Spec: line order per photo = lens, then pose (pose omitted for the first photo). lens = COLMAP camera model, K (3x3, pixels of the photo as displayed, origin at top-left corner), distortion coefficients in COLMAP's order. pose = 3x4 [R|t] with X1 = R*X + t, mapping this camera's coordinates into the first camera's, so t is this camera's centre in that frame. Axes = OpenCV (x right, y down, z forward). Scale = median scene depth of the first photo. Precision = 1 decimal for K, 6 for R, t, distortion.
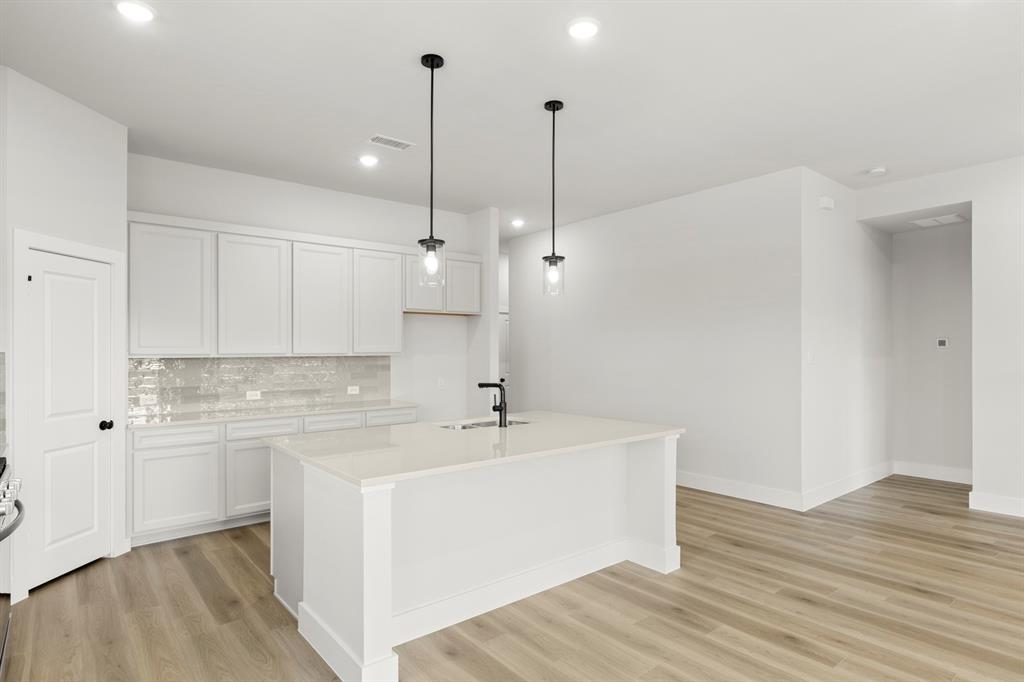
lens RADIAL K [[567.5, 0, 513.2], [0, 567.5, 346.4], [0, 0, 1]] dist [0.003739, -0.000297]
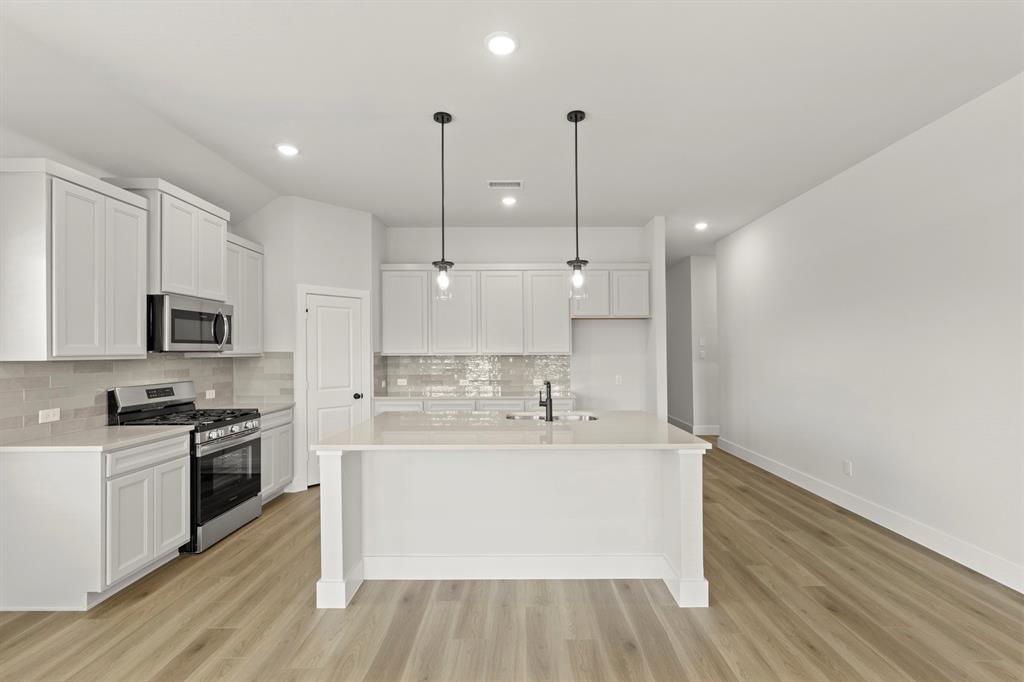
lens RADIAL K [[461.4, 0, 512.0], [0, 461.4, 341.0], [0, 0, 1]] dist [-0.001798, 0.000250]
pose [[0.765269, -0.012373, -0.643591, 0.517824], [0.004164, 0.999889, -0.014271, -0.000622], [0.643697, 0.008241, 0.765236, 0.277833]]
